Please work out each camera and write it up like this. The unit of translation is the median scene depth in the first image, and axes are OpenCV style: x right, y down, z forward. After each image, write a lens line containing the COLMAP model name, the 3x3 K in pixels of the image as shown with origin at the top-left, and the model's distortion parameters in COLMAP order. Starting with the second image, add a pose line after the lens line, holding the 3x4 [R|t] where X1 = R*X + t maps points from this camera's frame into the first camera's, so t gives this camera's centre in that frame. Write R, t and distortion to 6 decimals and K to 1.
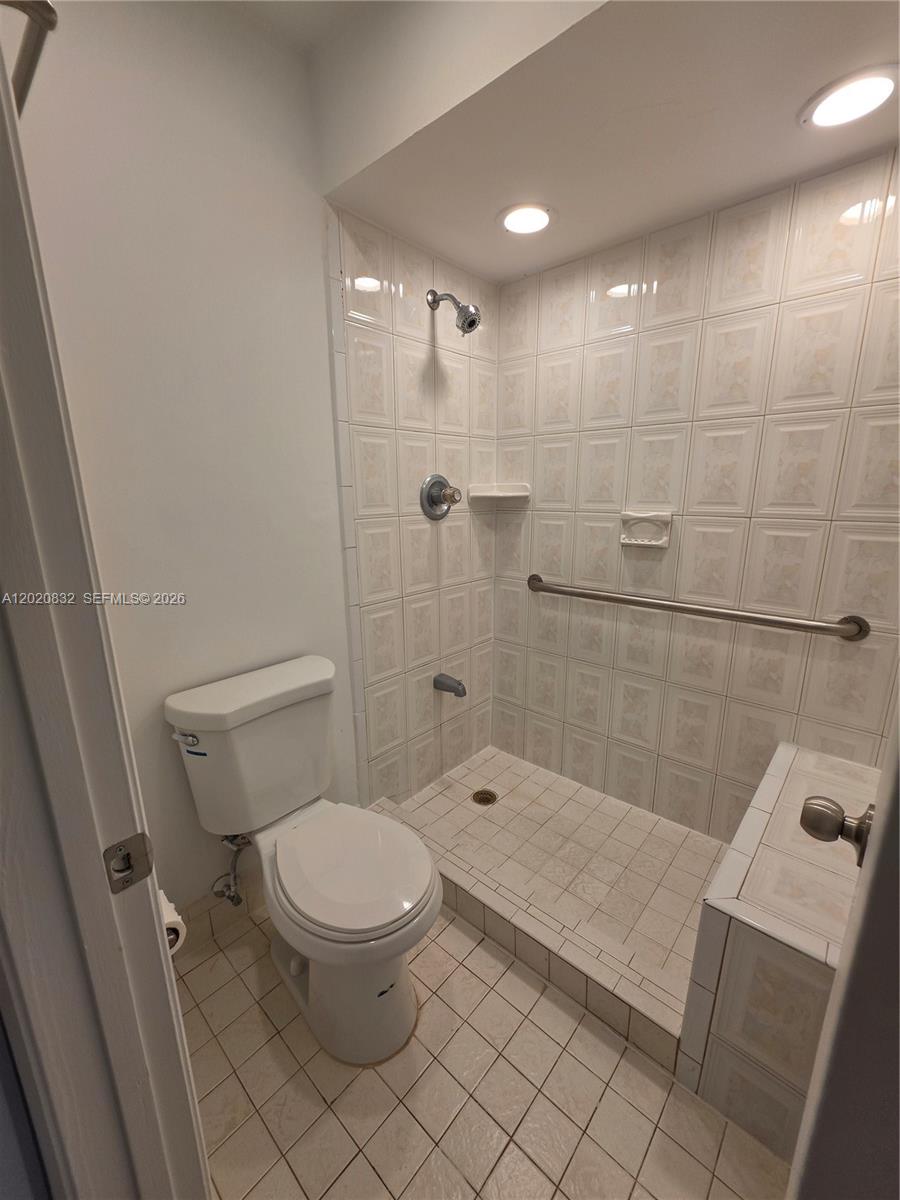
lens RADIAL K [[483.5, 0, 451.7], [0, 483.5, 601.7], [0, 0, 1]] dist [-0.004643, 0.000453]
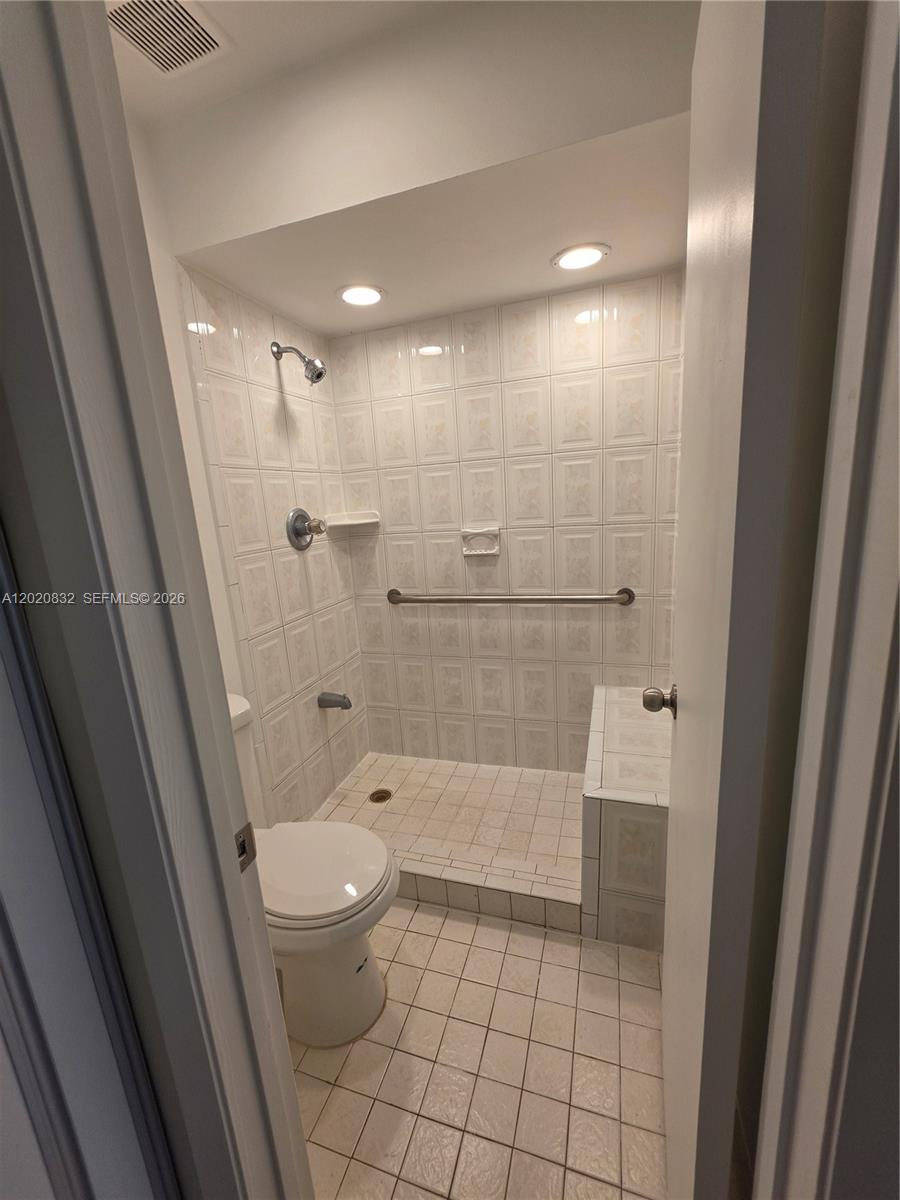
lens RADIAL K [[483.5, 0, 451.7], [0, 483.5, 601.7], [0, 0, 1]] dist [-0.004643, 0.000453]
pose [[0.910962, -0.135268, 0.389680, -0.175331], [0.150085, 0.988643, -0.007675, 0.002097], [-0.384216, 0.065477, 0.920919, -0.116129]]
